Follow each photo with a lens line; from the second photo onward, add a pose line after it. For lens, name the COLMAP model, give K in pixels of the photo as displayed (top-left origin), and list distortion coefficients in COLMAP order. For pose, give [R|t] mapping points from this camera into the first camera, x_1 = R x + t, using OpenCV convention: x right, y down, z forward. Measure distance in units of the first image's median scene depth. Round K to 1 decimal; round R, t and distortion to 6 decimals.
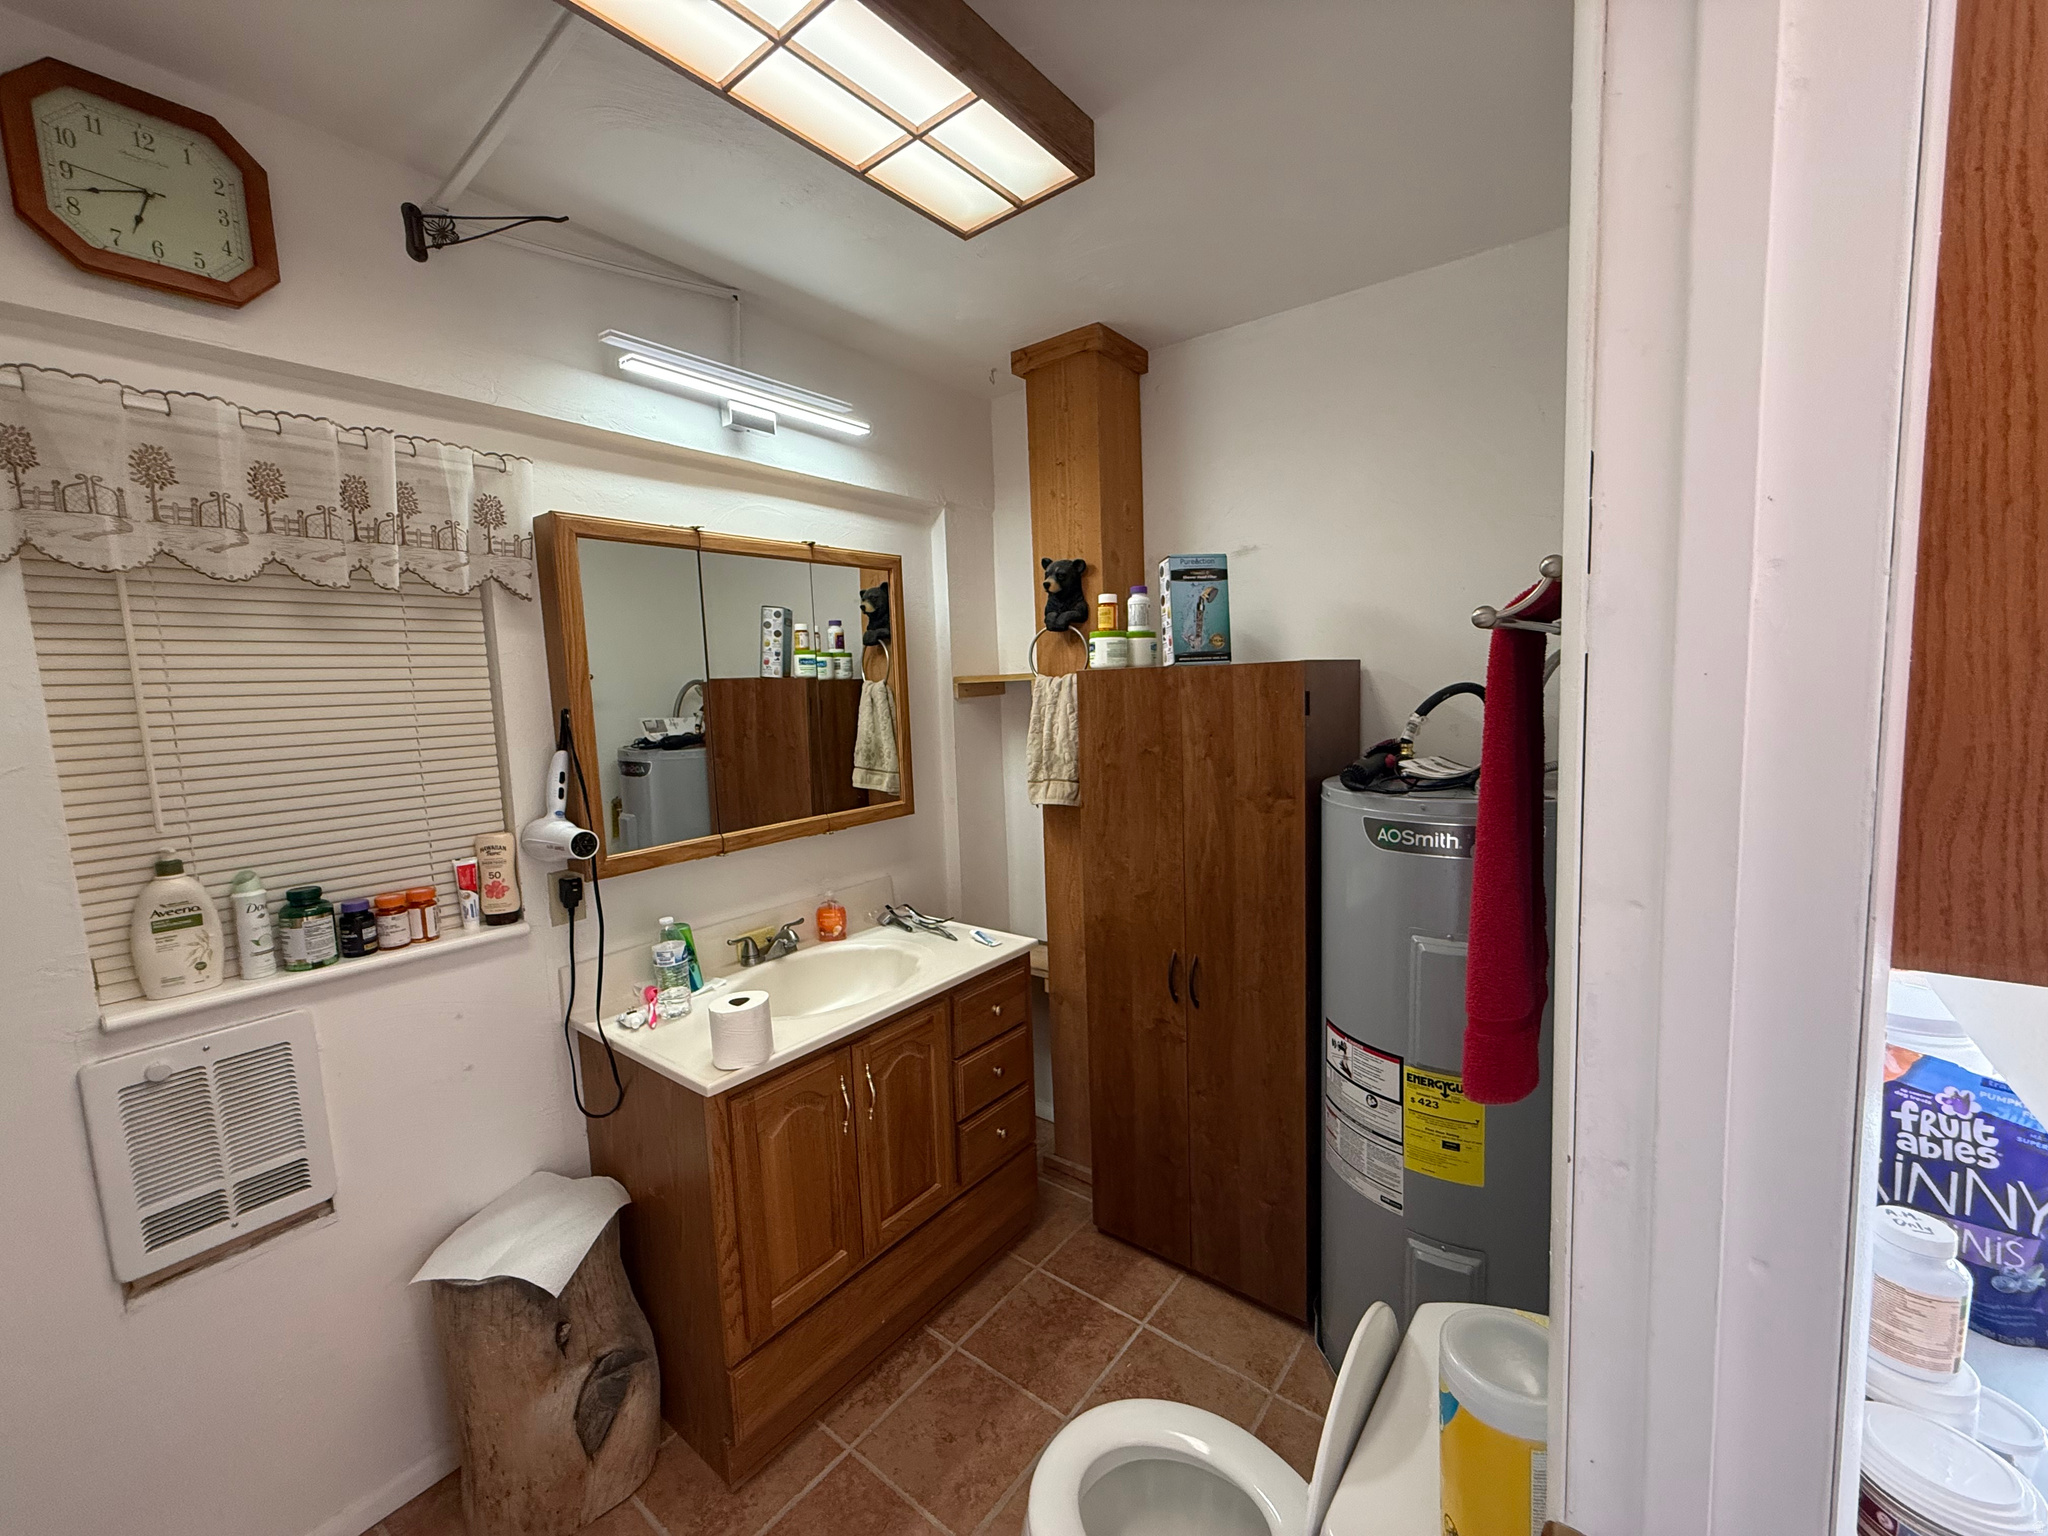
lens RADIAL K [[817.2, 0, 1022.8], [0, 817.2, 770.7], [0, 0, 1]] dist [0.001378, -0.000510]
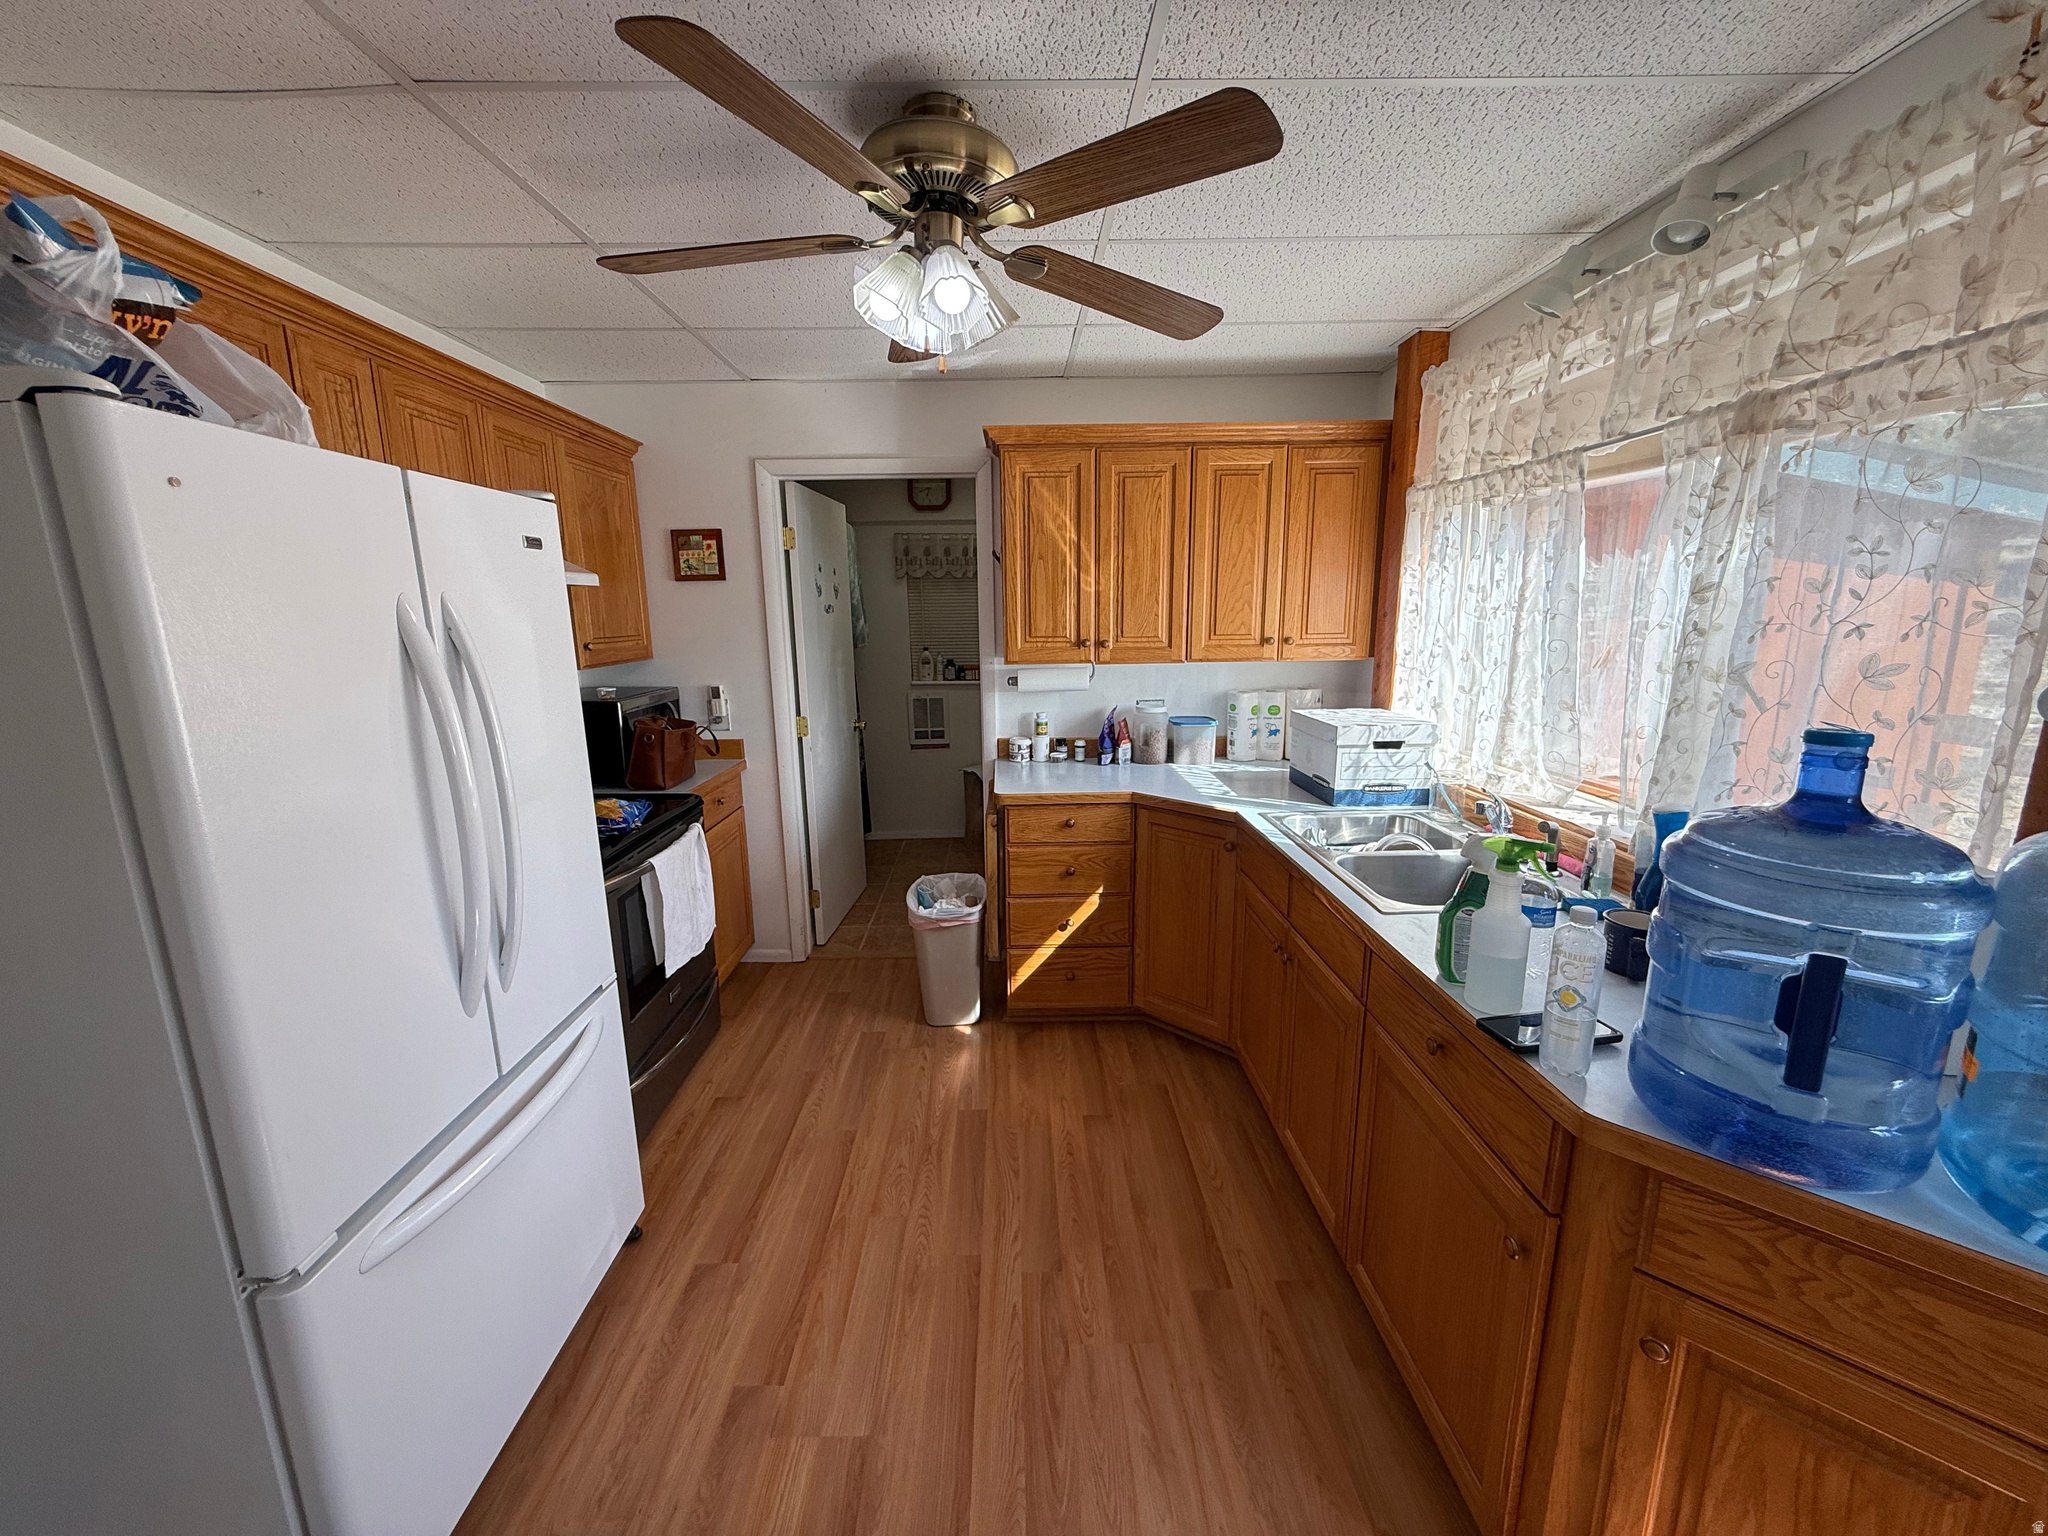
lens RADIAL K [[817.2, 0, 1019.8], [0, 817.2, 770.3], [0, 0, 1]] dist [0.001378, -0.000510]
pose [[0.639347, 0.189193, -0.745279, 2.396137], [-0.098245, 0.981413, 0.164856, -0.005109], [0.762616, -0.032180, 0.646050, -1.290113]]
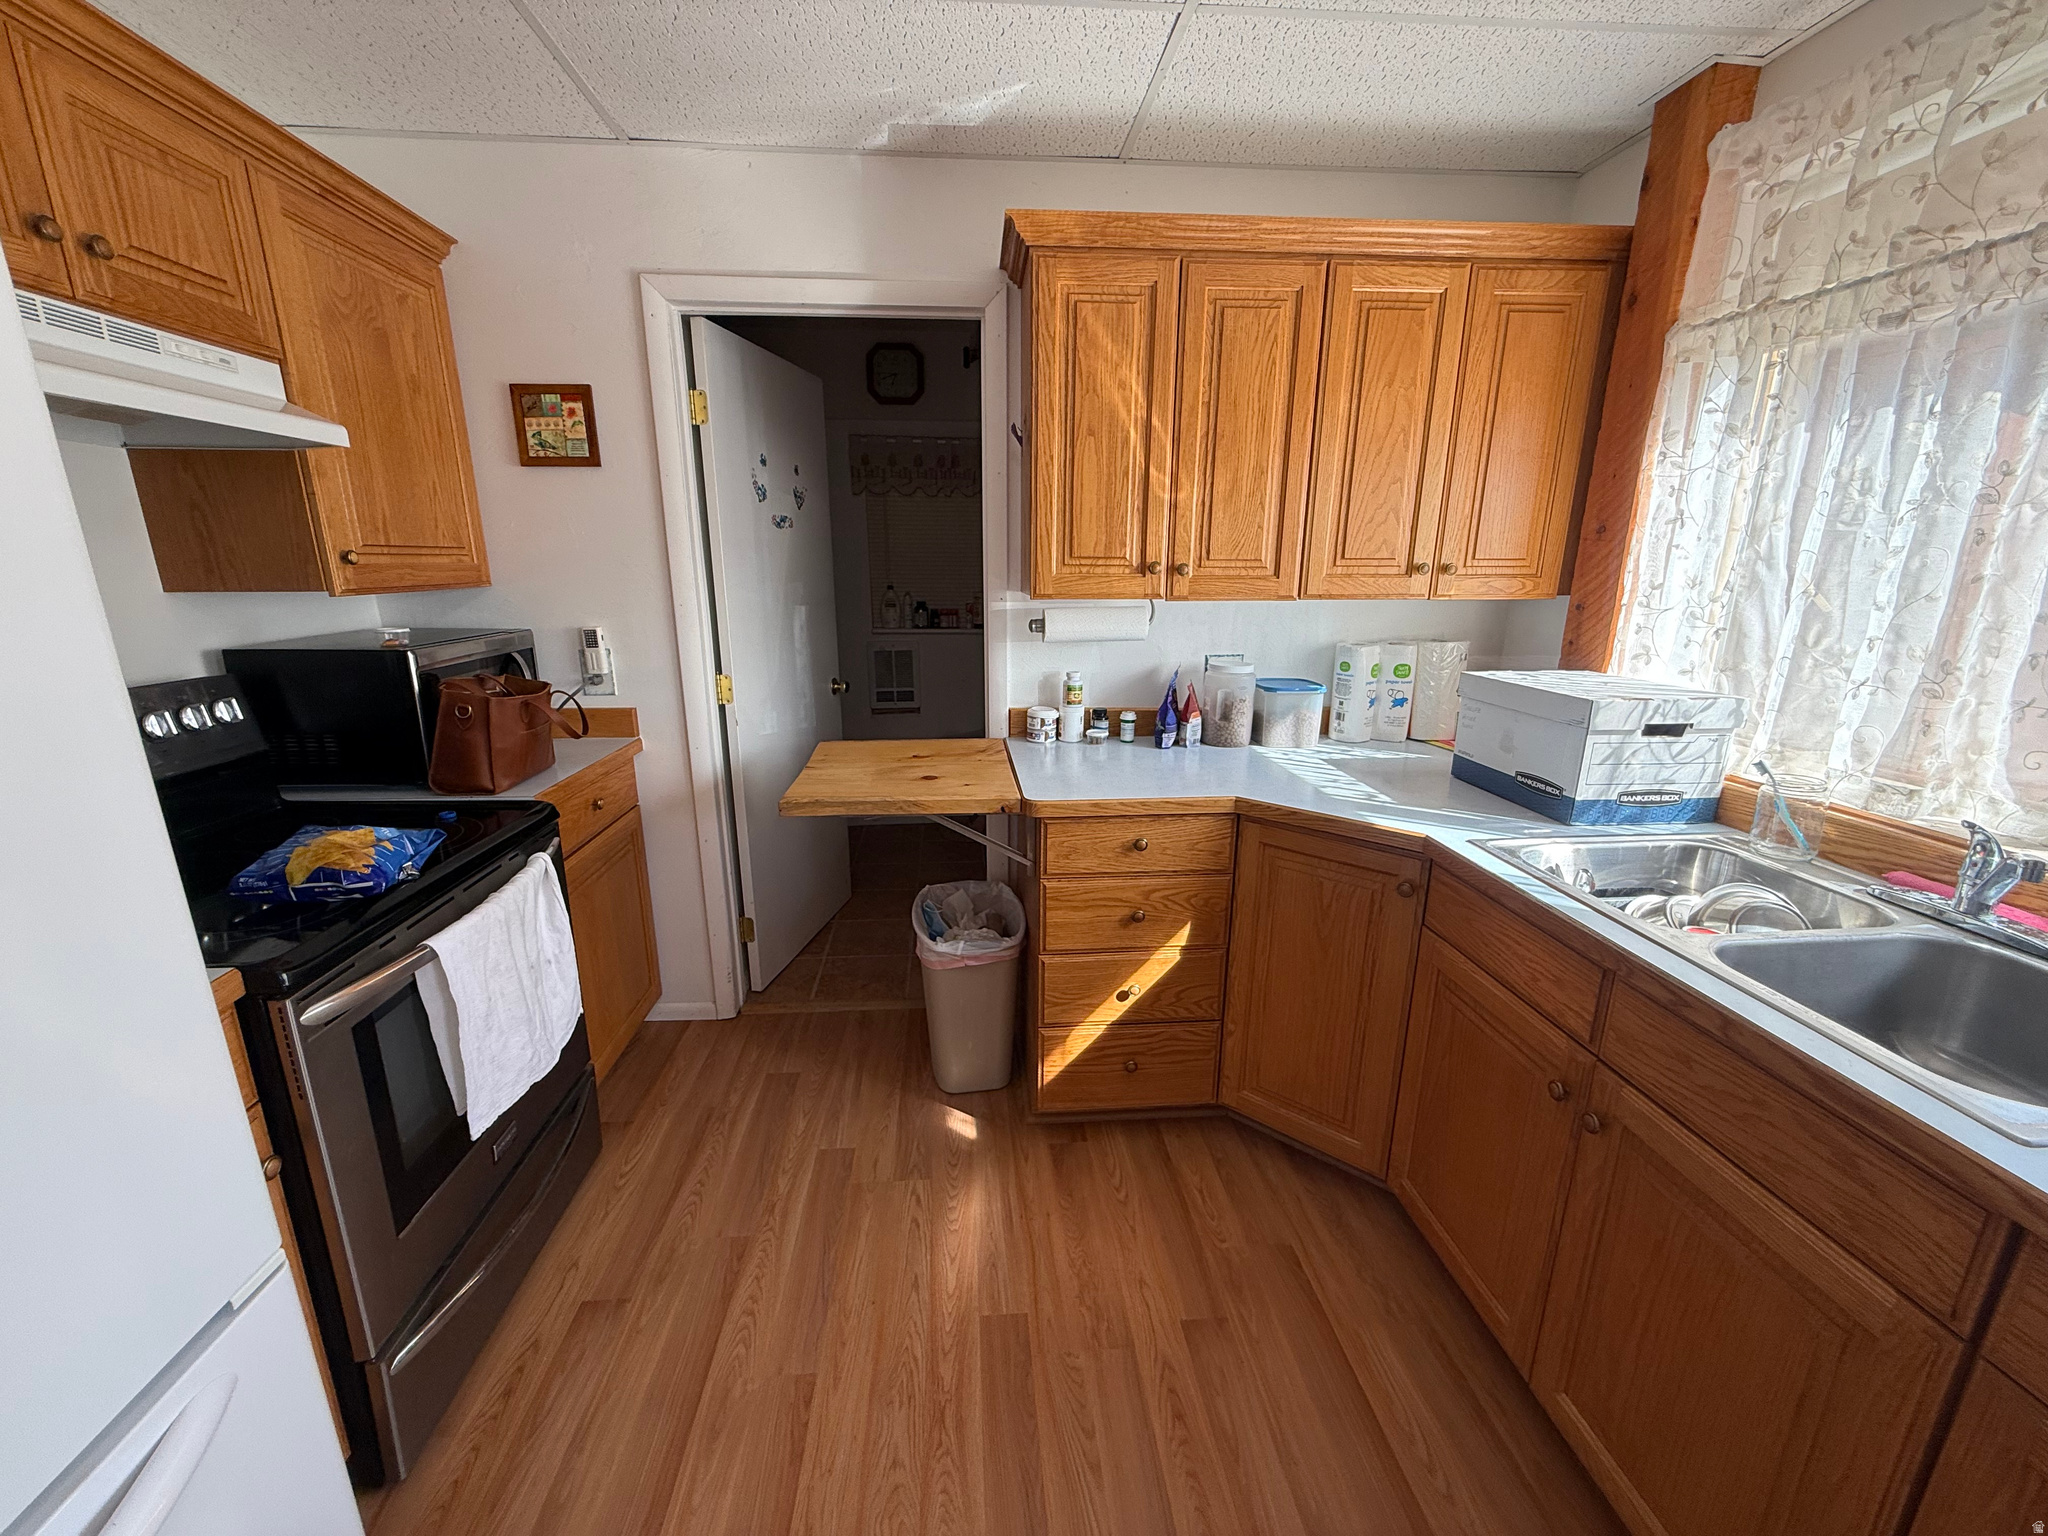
lens RADIAL K [[817.2, 0, 1019.5], [0, 817.2, 769.7], [0, 0, 1]] dist [0.001378, -0.000510]
pose [[0.685537, 0.229290, -0.690989, 1.689657], [-0.111151, 0.970947, 0.211914, 0.076229], [0.719503, -0.068471, 0.691105, -0.906987]]
